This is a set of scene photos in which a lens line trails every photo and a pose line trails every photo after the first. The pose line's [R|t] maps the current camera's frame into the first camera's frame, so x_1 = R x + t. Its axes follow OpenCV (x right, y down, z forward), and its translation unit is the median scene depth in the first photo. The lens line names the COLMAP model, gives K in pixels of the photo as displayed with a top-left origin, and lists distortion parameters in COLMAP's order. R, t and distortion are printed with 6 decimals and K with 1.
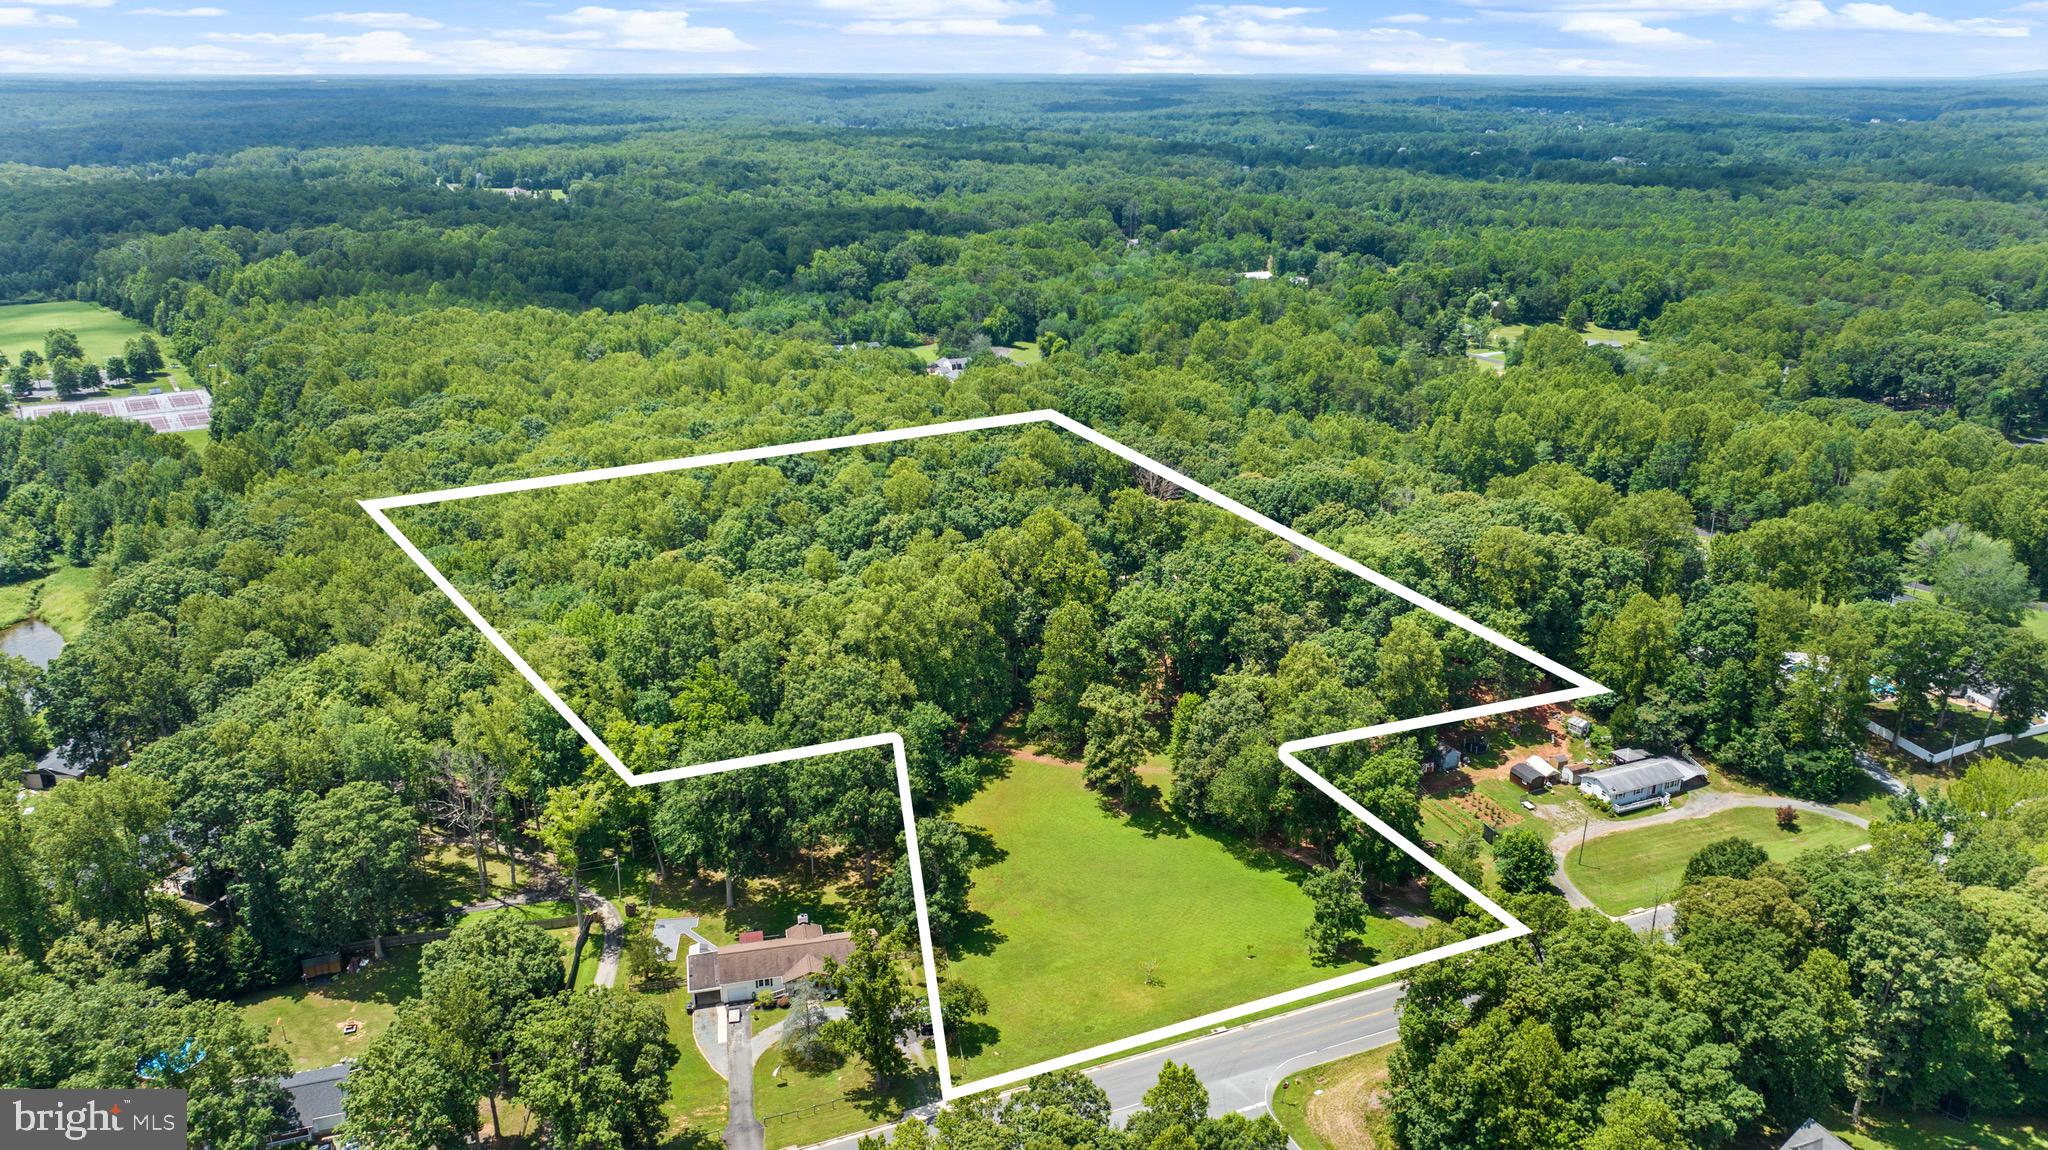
lens RADIAL K [[1421.4, 0, 1025.3], [0, 1421.4, 594.3], [0, 0, 1]] dist [-0.008962, -0.009561]
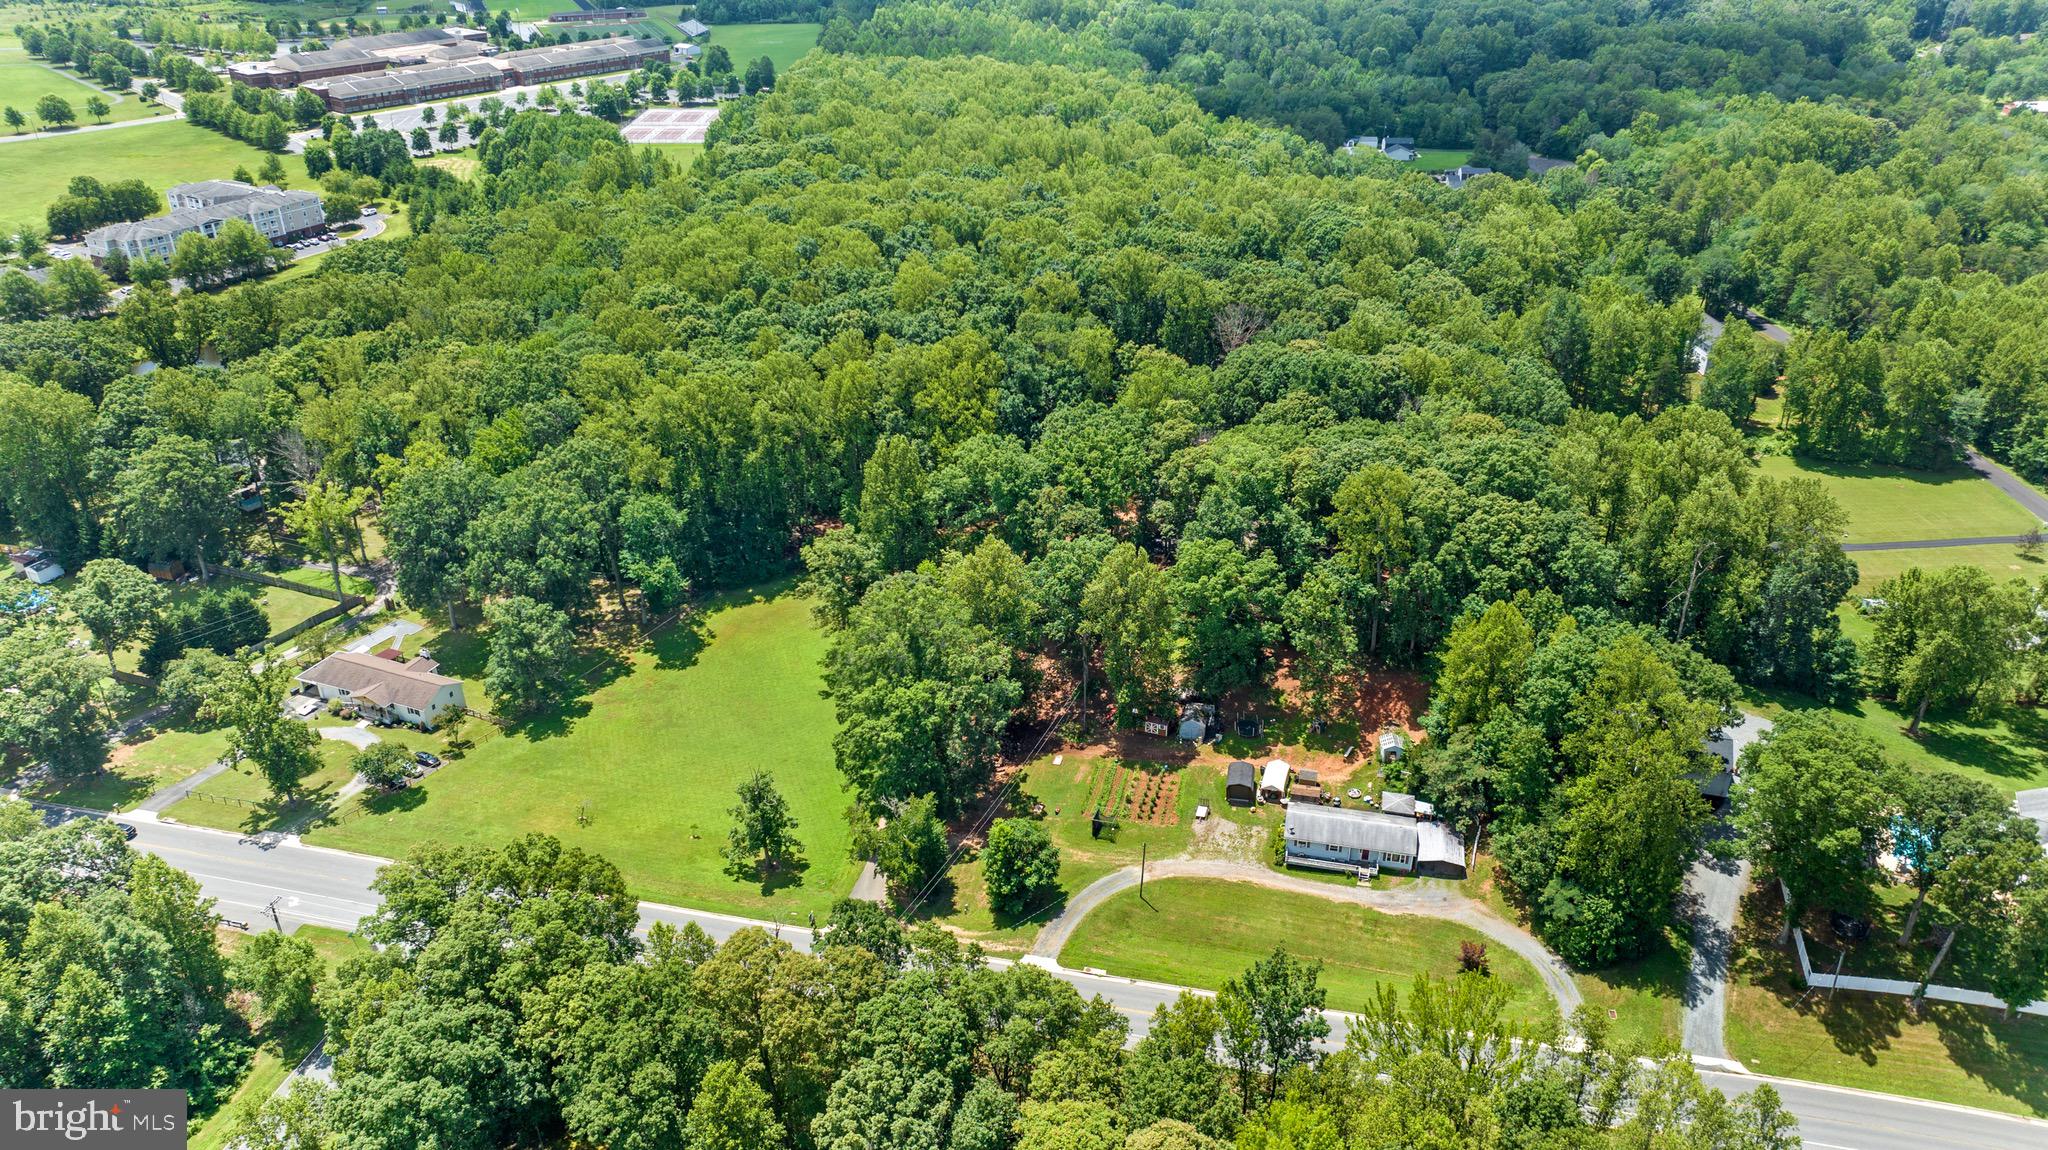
lens RADIAL K [[1400.5, 0, 1031.9], [0, 1400.5, 578.4], [0, 0, 1]] dist [-0.012595, -0.007791]
pose [[0.815251, 0.275359, -0.509455, 0.587433], [-0.198266, 0.959273, 0.201211, -0.104484], [0.544111, -0.063029, 0.836642, 0.283082]]
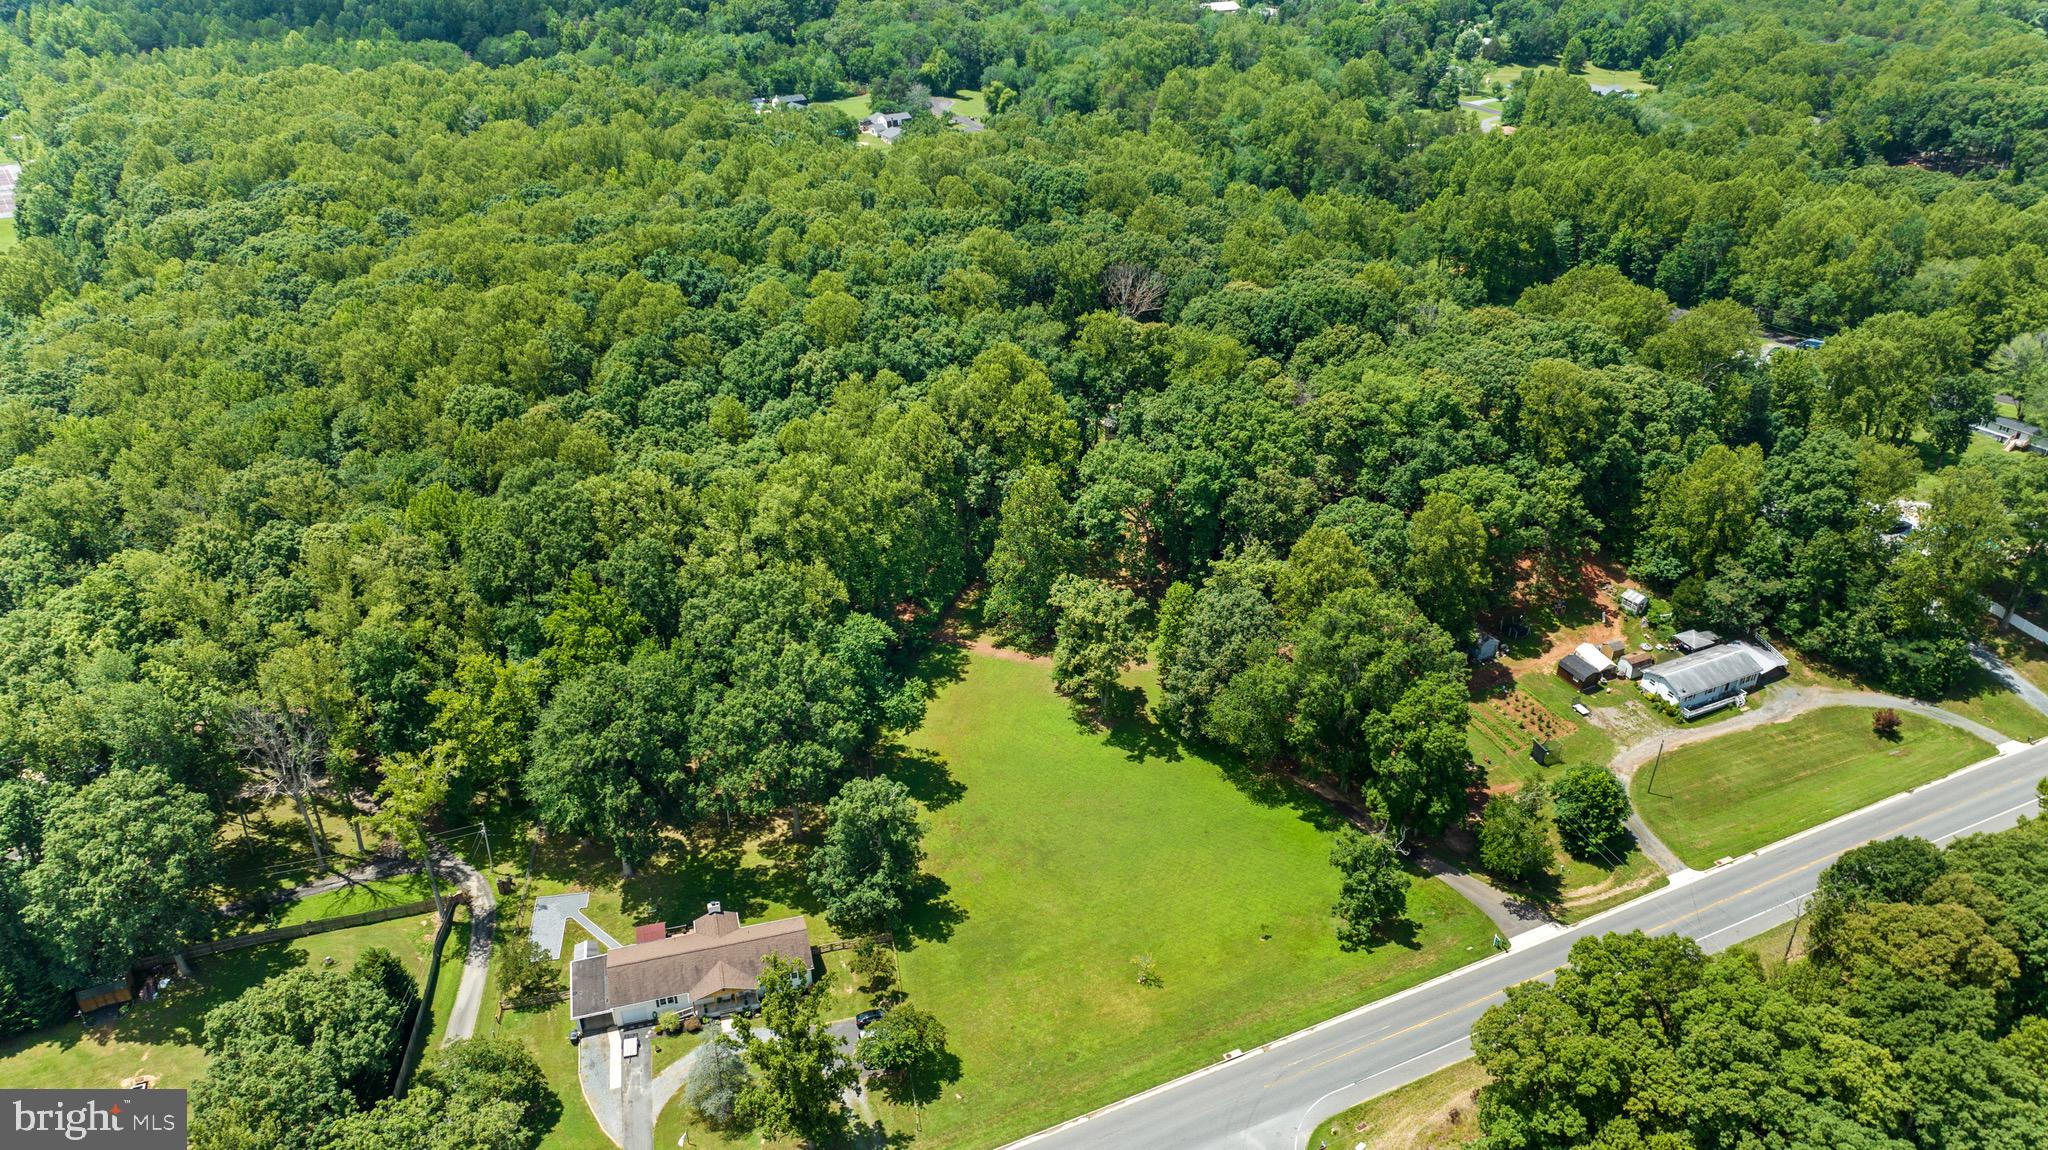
lens RADIAL K [[1426.7, 0, 1024.0], [0, 1426.7, 575.0], [0, 0, 1]] dist [-0.043887, 0.056086]
pose [[0.999242, -0.021920, 0.032162, -0.001795], [0.016255, 0.985842, 0.166887, -0.070250], [-0.035365, -0.166237, 0.985451, 0.179050]]
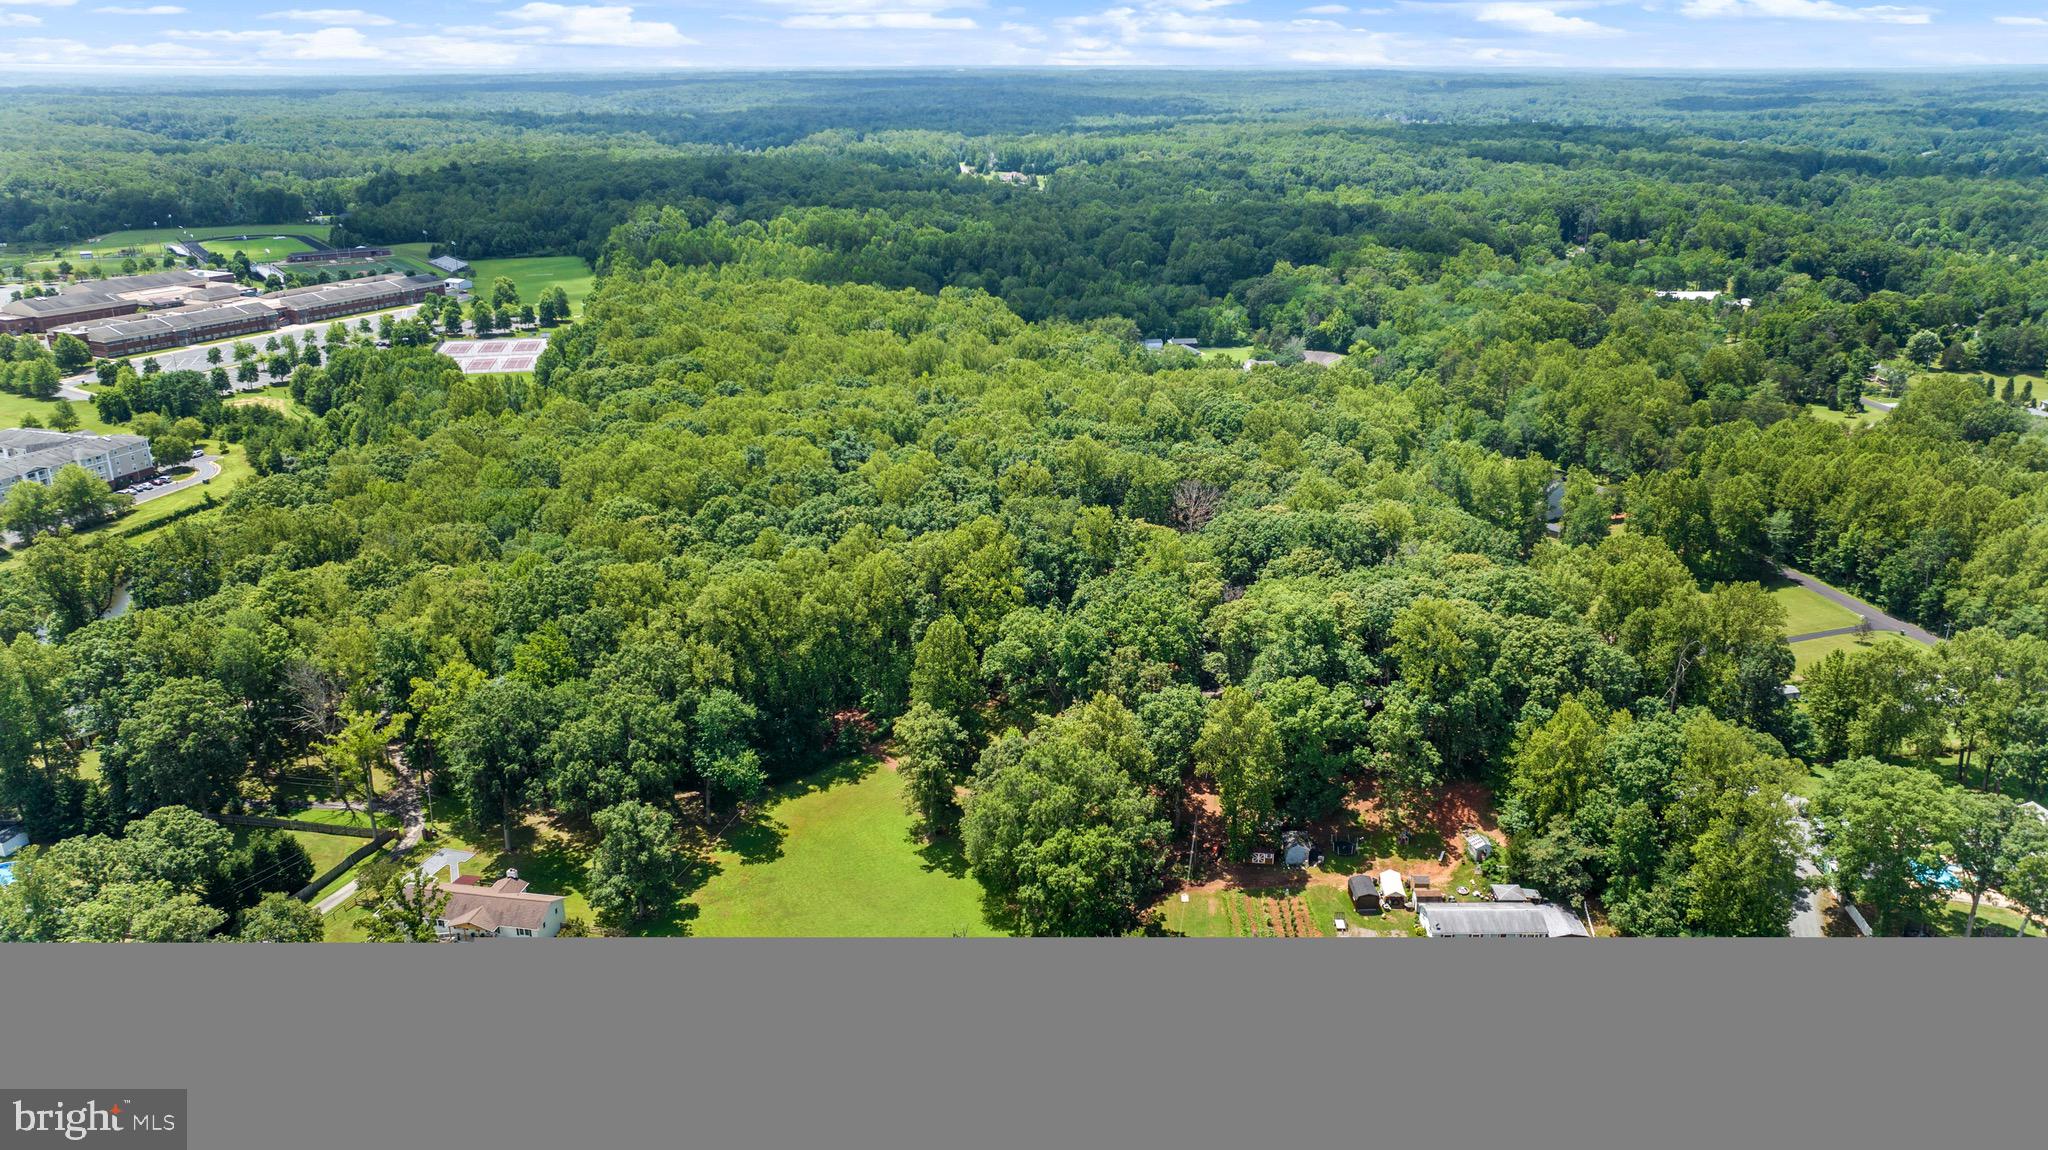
lens RADIAL K [[1415.0, 0, 1024.0], [0, 1415.0, 575.0], [0, 0, 1]] dist [-0.019225, 0.006331]
pose [[0.922751, 0.129687, -0.362921, 0.423285], [-0.131810, 0.991092, 0.019022, -0.046379], [0.362156, 0.030284, 0.931626, 0.124958]]
